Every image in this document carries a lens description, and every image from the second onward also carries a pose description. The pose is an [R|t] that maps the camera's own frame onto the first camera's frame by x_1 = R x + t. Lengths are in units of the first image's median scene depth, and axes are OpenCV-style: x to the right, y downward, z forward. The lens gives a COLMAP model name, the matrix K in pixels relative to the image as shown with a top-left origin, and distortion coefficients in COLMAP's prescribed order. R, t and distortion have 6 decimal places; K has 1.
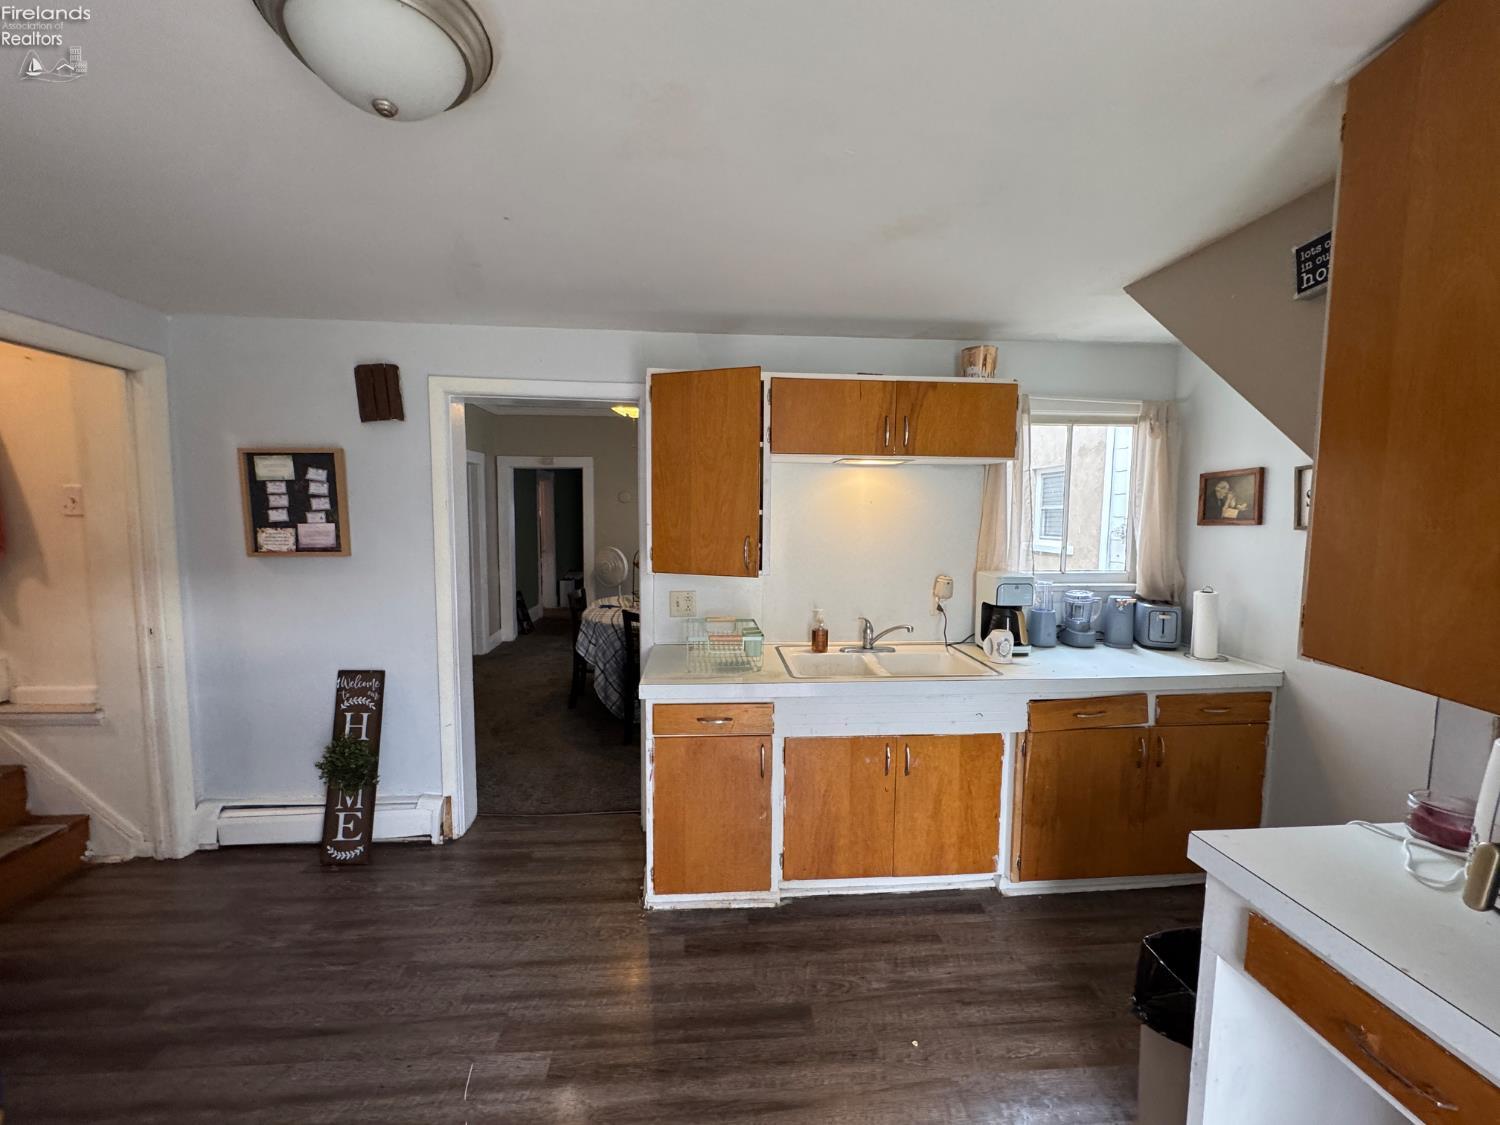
lens RADIAL K [[597.8, 0, 749.0], [0, 597.8, 565.9], [0, 0, 1]] dist [-0.000343, -0.000248]
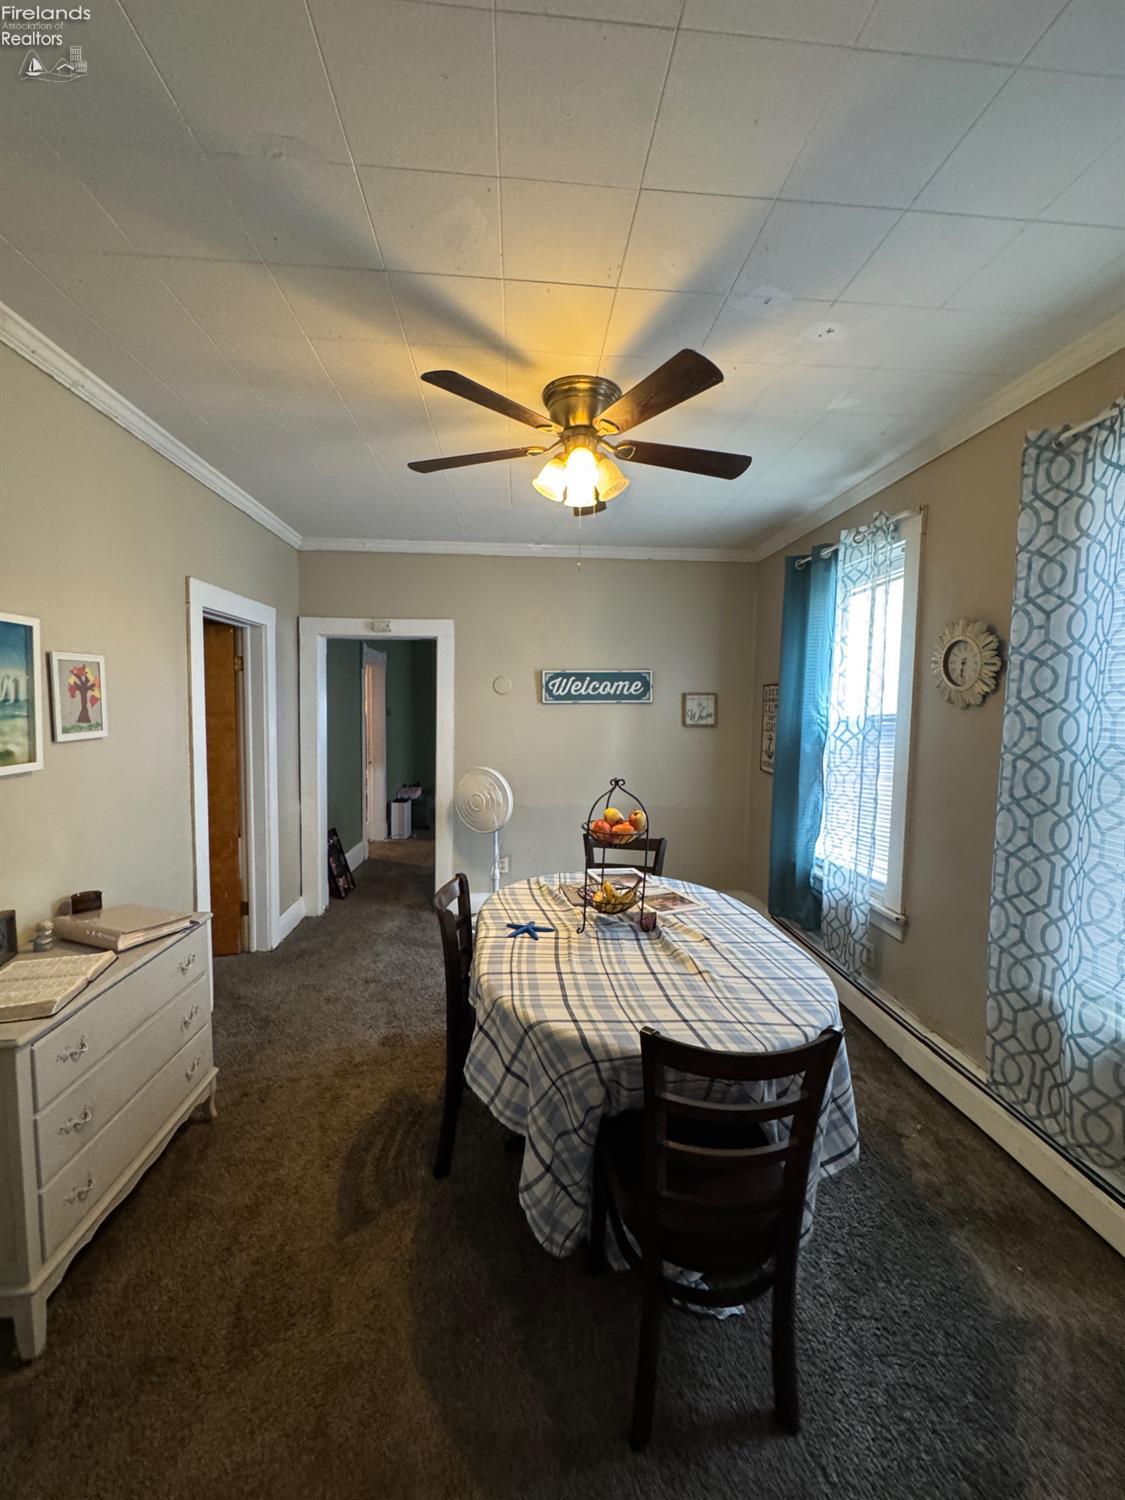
lens RADIAL K [[597.8, 0, 564.5], [0, 597.8, 747.3], [0, 0, 1]] dist [-0.000343, -0.000248]
pose [[0.999925, 0.007039, -0.010015, -0.139779], [-0.007282, 0.999674, -0.024453, -0.036222], [0.009840, 0.024524, 0.999651, 0.386583]]
